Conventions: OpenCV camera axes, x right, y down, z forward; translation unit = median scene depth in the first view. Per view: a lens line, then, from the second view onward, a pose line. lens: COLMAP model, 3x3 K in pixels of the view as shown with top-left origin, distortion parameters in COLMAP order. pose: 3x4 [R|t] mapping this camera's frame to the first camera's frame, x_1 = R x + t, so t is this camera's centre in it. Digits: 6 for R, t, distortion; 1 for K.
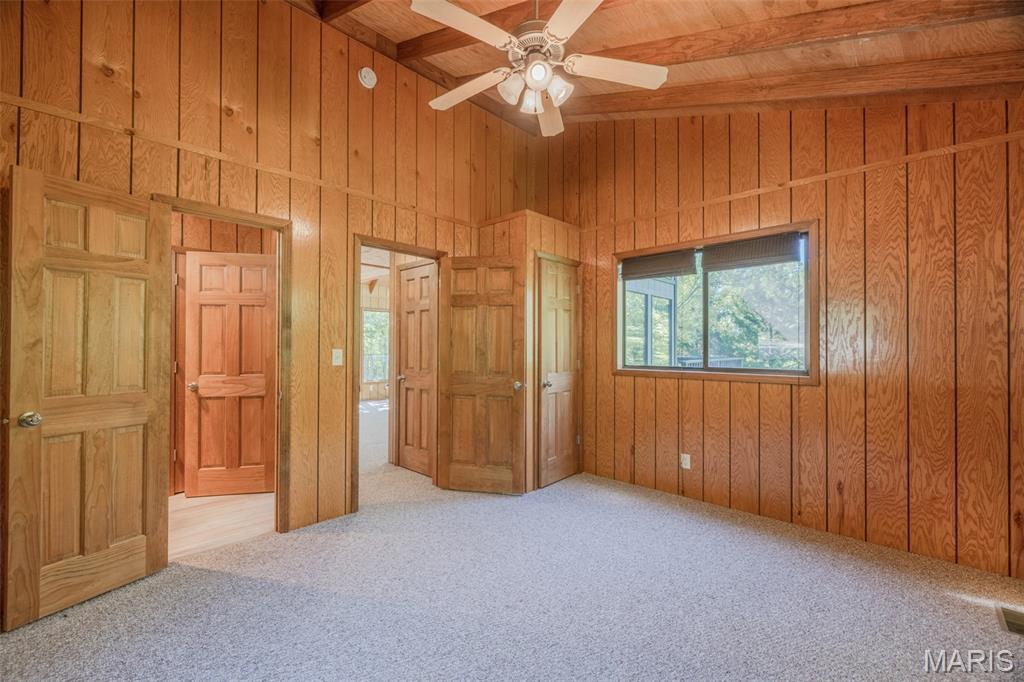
lens RADIAL K [[427.0, 0, 510.0], [0, 427.0, 344.6], [0, 0, 1]] dist [-0.002136, -0.000825]
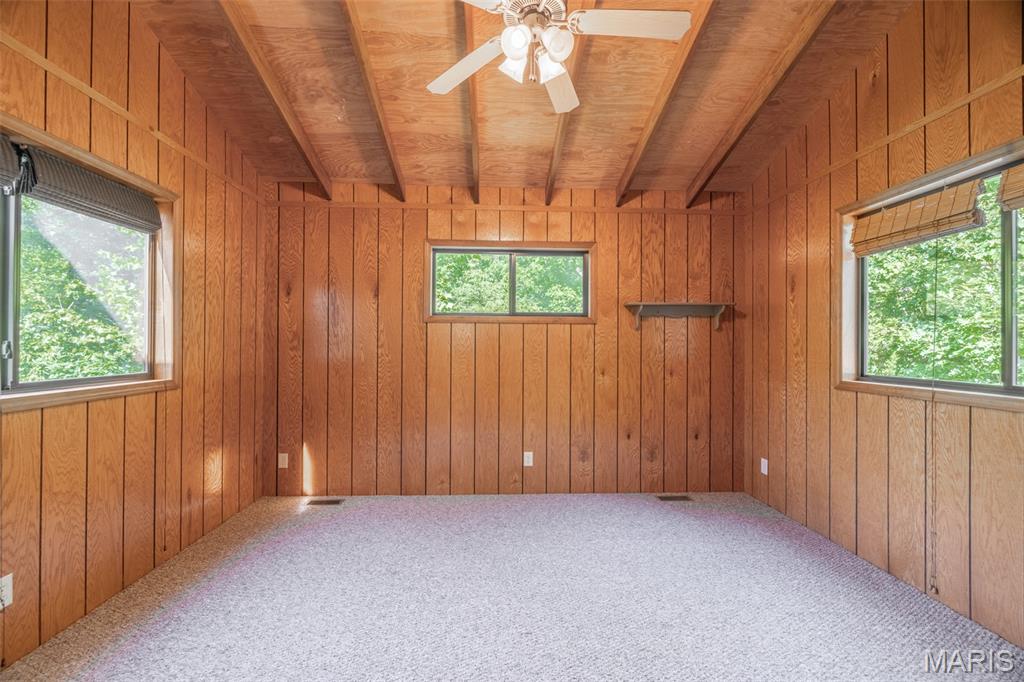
lens RADIAL K [[427.0, 0, 509.0], [0, 427.0, 341.0], [0, 0, 1]] dist [-0.002136, -0.000825]
pose [[-0.730488, -0.004951, 0.682907, -0.340360], [-0.014330, 0.999865, -0.008080, -0.001923], [-0.682775, -0.015688, -0.730460, 1.112768]]
